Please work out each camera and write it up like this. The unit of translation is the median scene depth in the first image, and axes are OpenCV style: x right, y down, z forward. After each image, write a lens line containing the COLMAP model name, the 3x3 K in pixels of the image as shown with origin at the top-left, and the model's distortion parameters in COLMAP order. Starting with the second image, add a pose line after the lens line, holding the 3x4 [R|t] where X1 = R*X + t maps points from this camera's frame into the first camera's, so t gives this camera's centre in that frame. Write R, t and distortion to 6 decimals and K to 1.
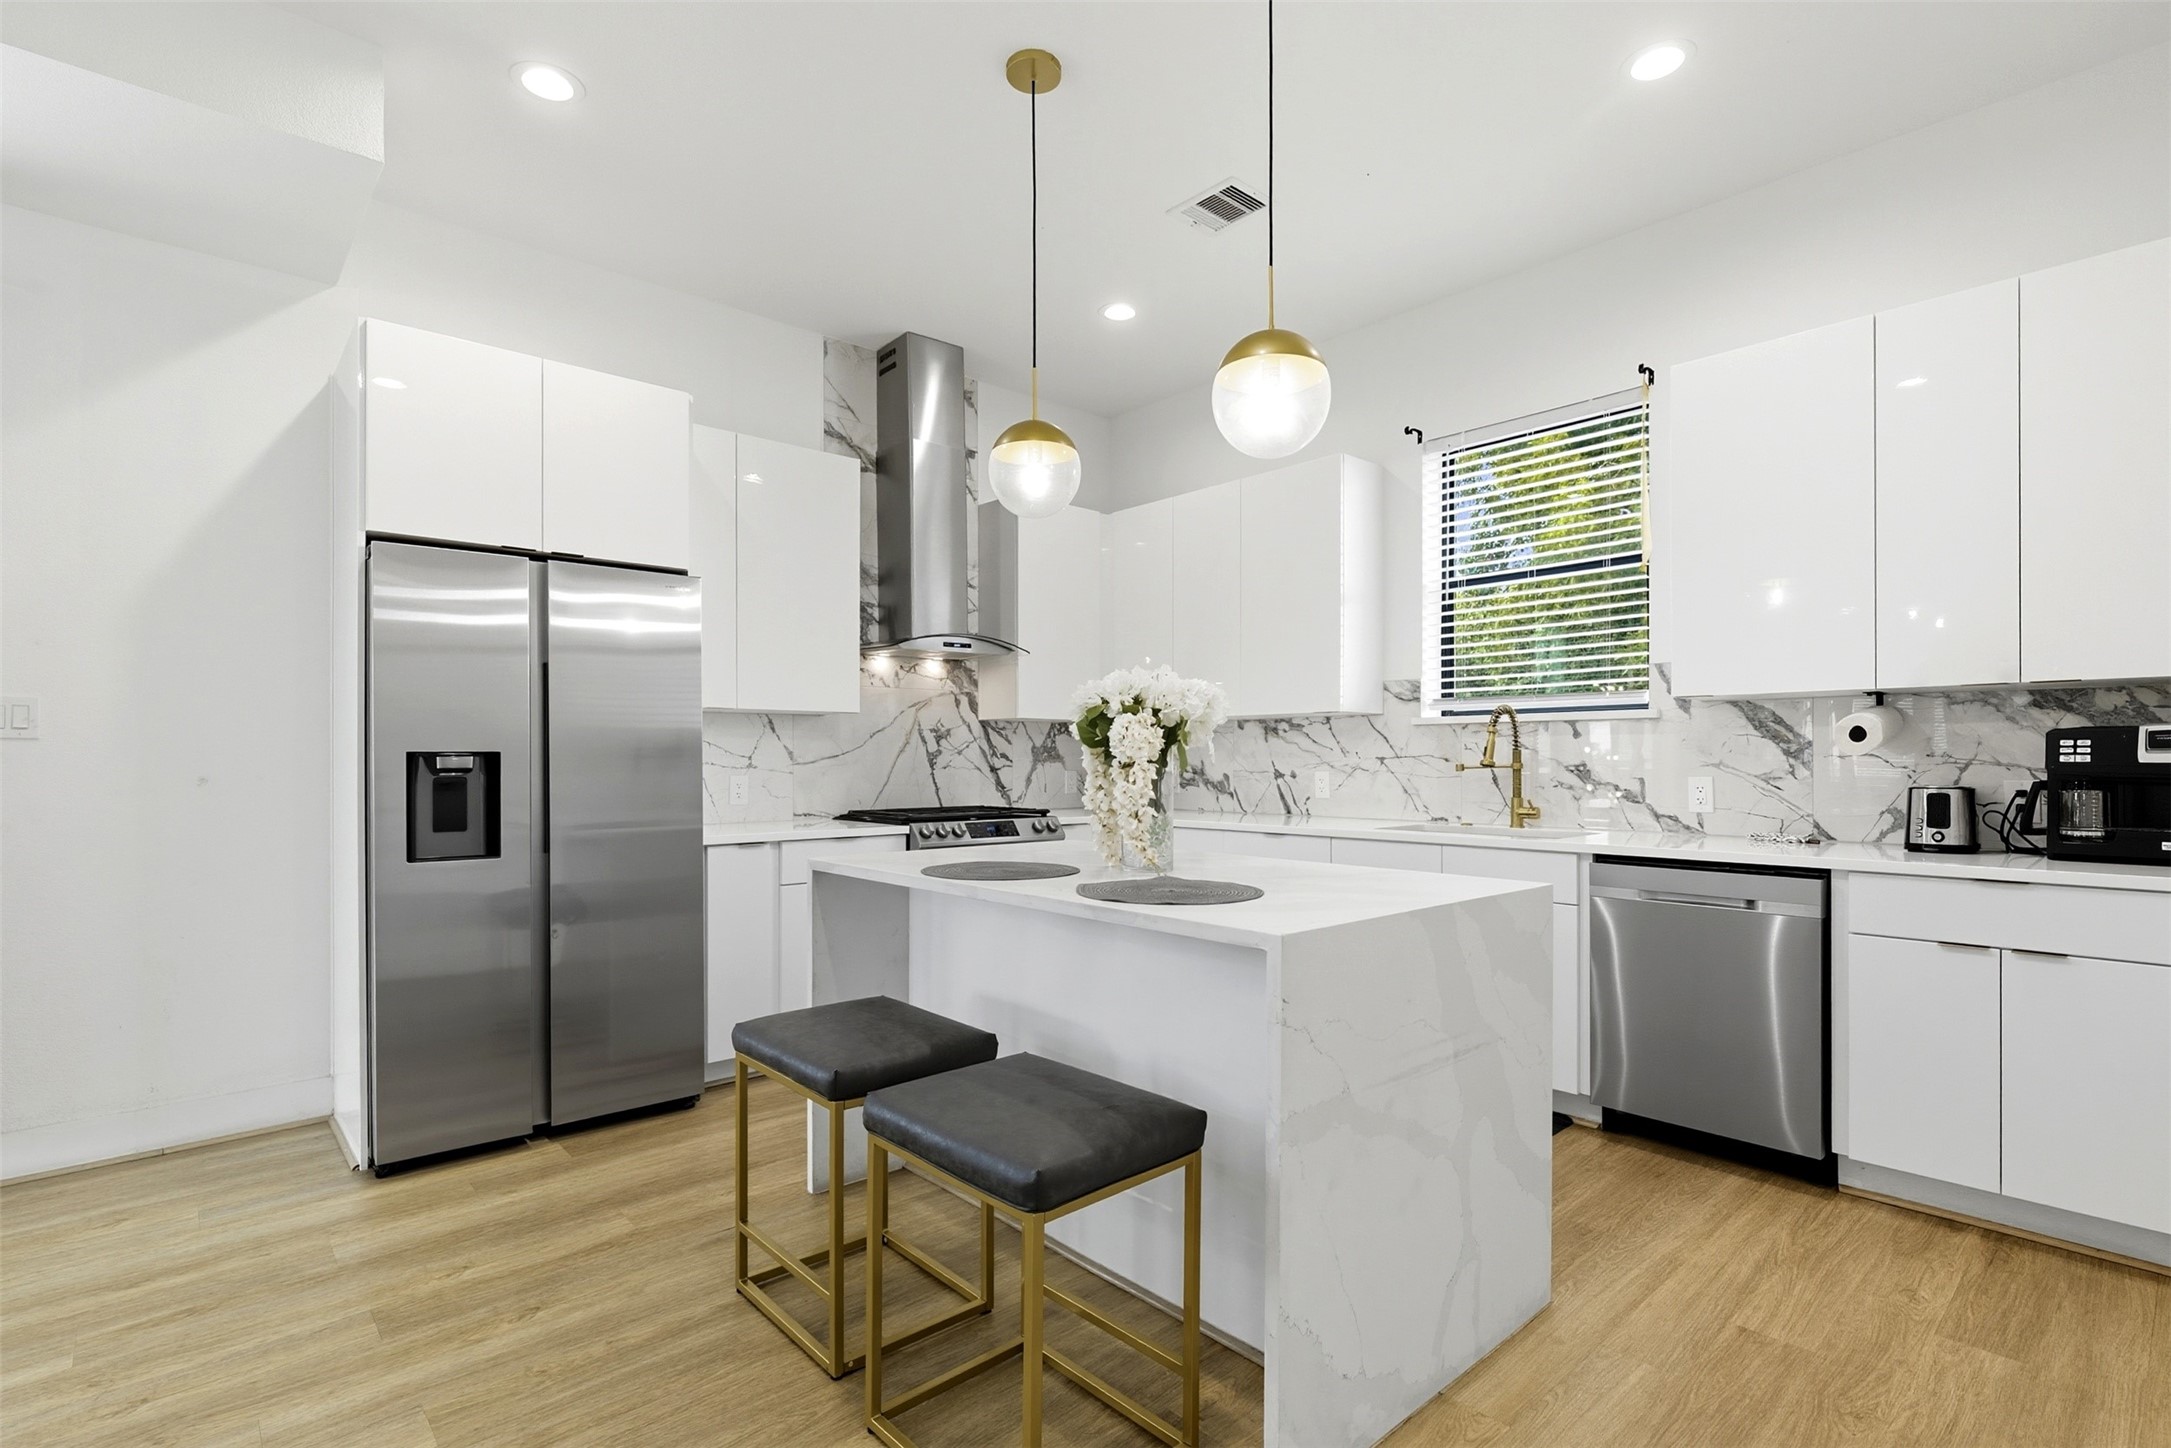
lens RADIAL K [[1002.1, 0, 1082.6], [0, 1002.1, 759.8], [0, 0, 1]] dist [-0.000843, -0.000440]
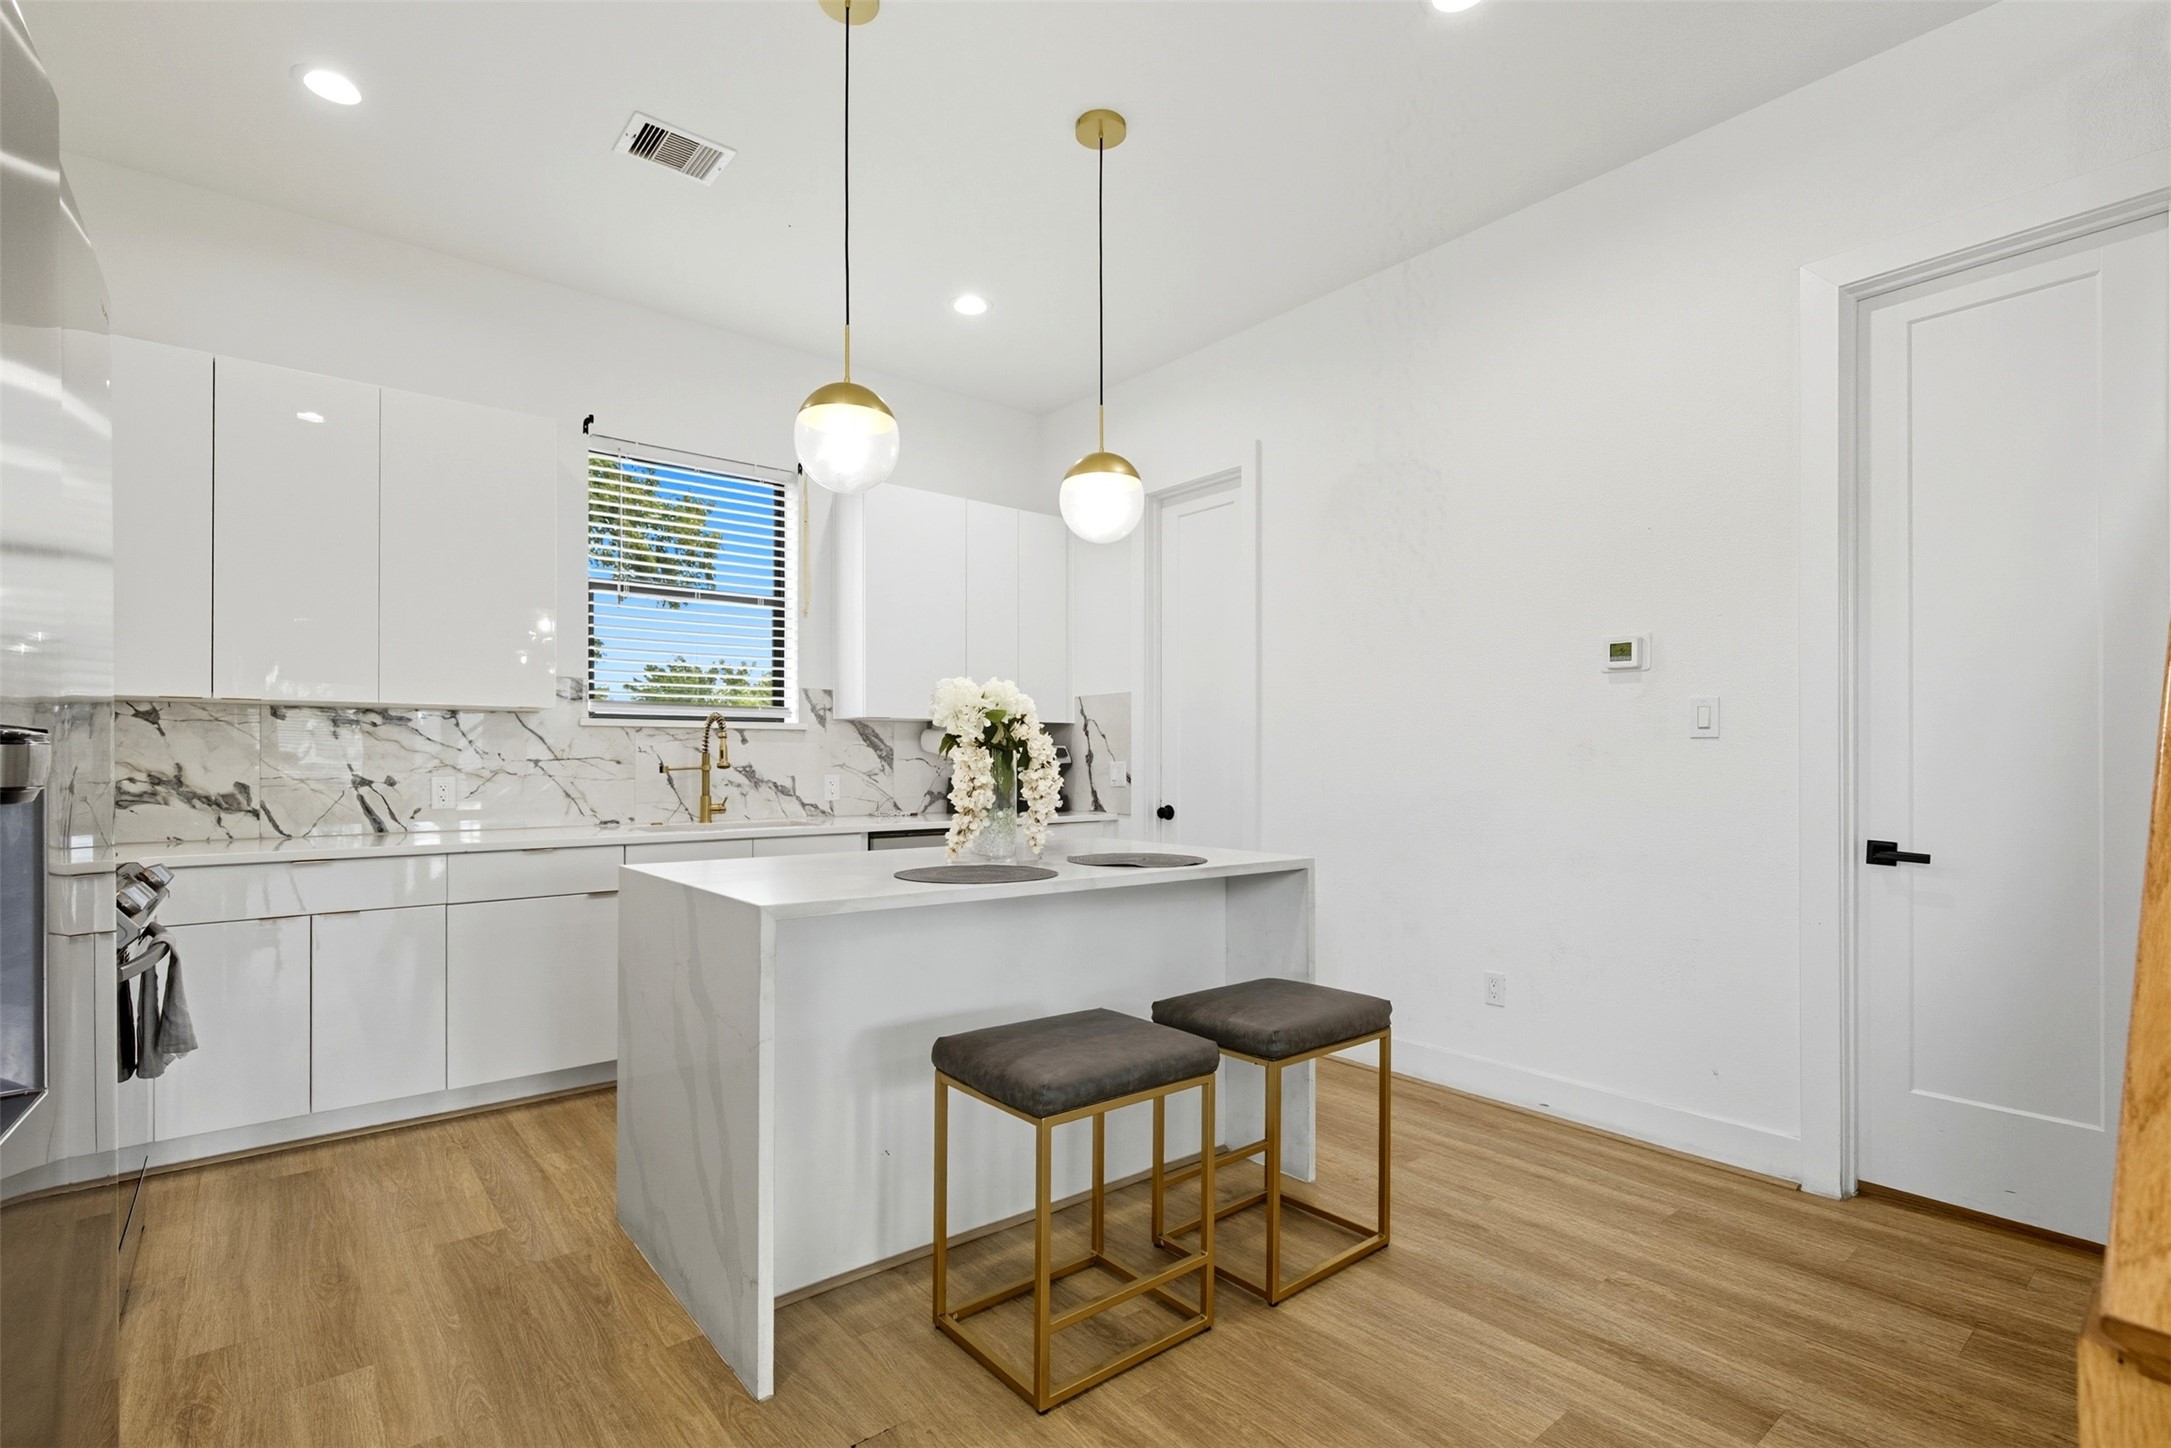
lens RADIAL K [[982.6, 0, 989.0], [0, 982.6, 723.5], [0, 0, 1]] dist [0.000069, -0.000033]
pose [[0.097320, 0.040286, 0.994437, -0.638995], [0.001199, 0.999175, -0.040596, 0.001964], [-0.995252, 0.005143, 0.097192, 0.592354]]
